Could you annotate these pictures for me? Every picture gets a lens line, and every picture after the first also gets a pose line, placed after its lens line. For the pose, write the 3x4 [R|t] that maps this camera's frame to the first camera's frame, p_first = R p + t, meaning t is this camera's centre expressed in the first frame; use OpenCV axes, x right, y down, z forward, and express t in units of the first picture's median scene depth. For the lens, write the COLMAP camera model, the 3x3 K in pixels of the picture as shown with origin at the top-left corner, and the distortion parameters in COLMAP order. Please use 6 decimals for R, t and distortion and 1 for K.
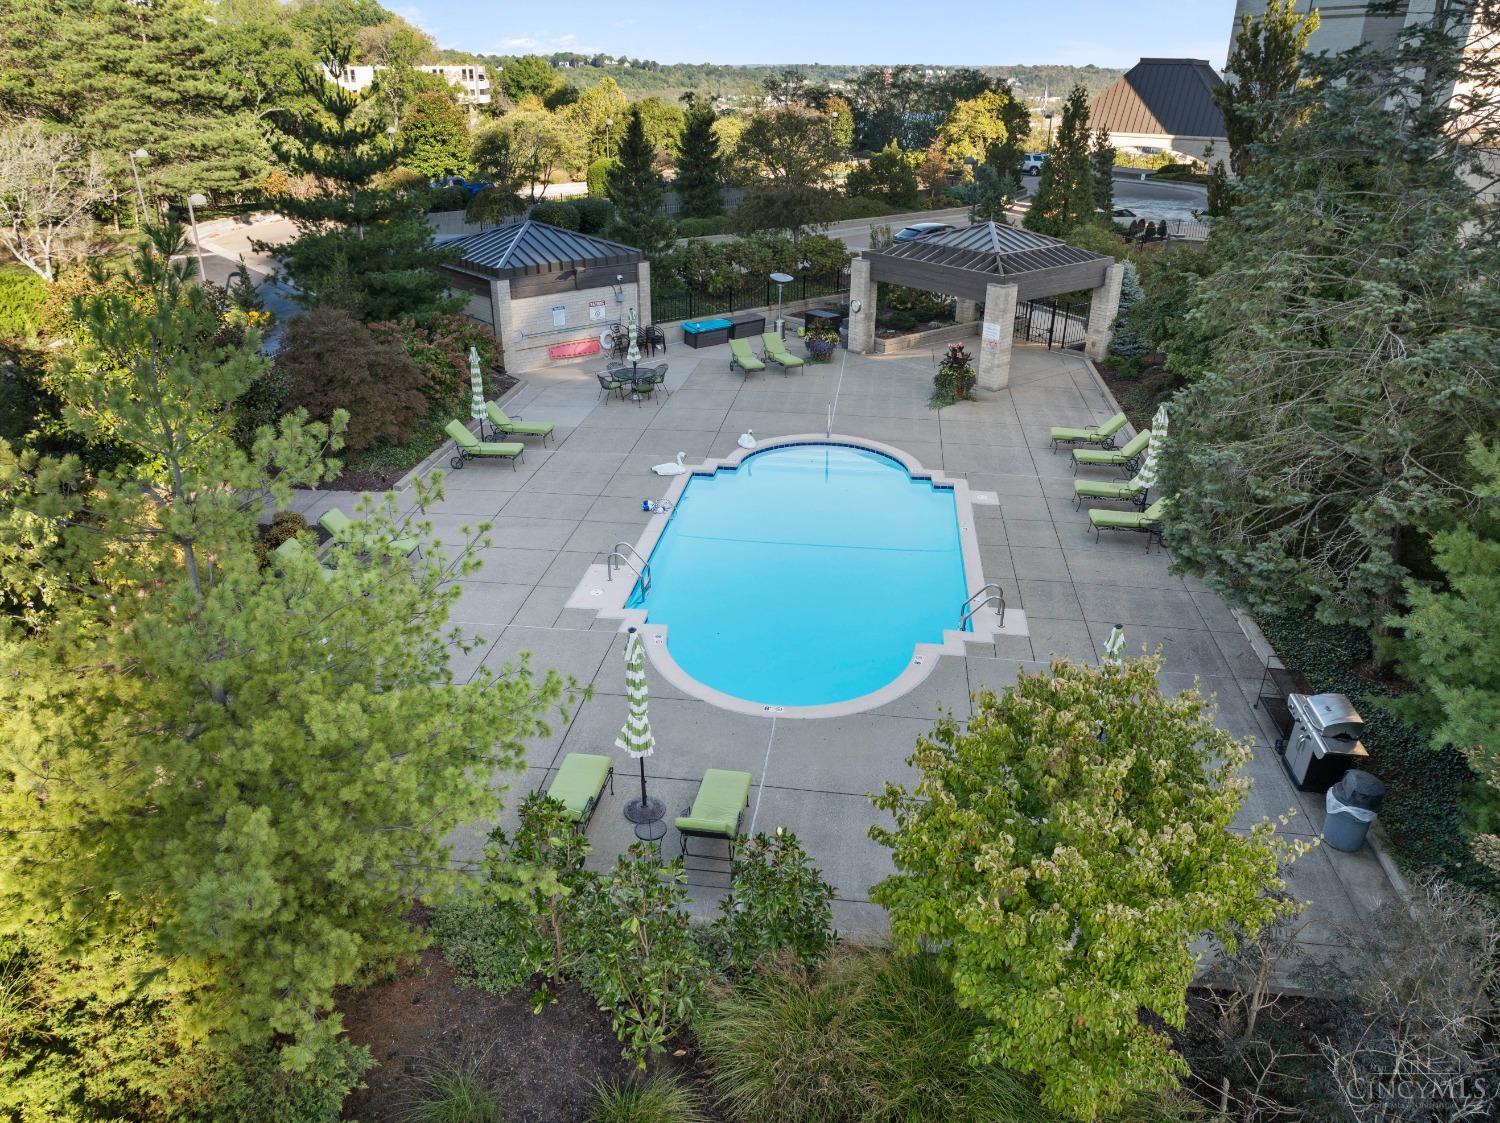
lens RADIAL K [[1177.1, 0, 740.7], [0, 1177.1, 567.1], [0, 0, 1]] dist [-0.001588, -0.123771]
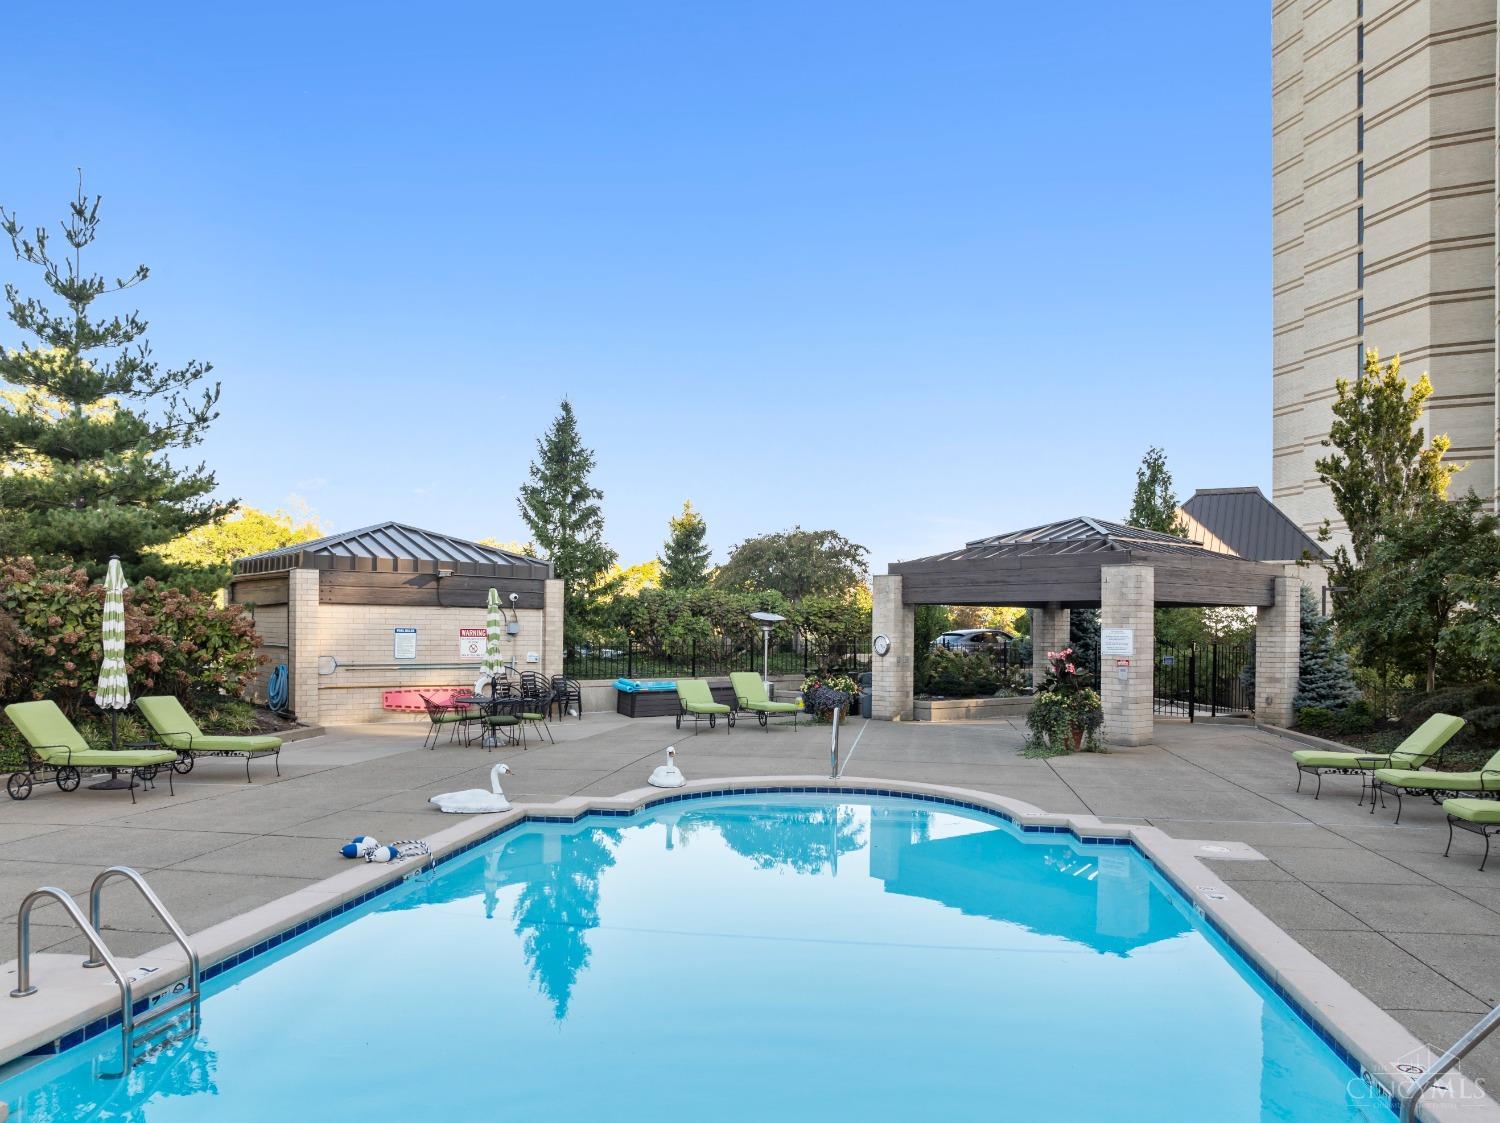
lens RADIAL K [[1177.1, 0, 740.7], [0, 1177.1, 567.1], [0, 0, 1]] dist [-0.001588, -0.123771]
pose [[0.999731, 0.004530, -0.022726, 0.037205], [-0.014079, 0.897682, -0.440419, 0.022435], [0.018406, 0.440621, 0.897505, 0.422648]]
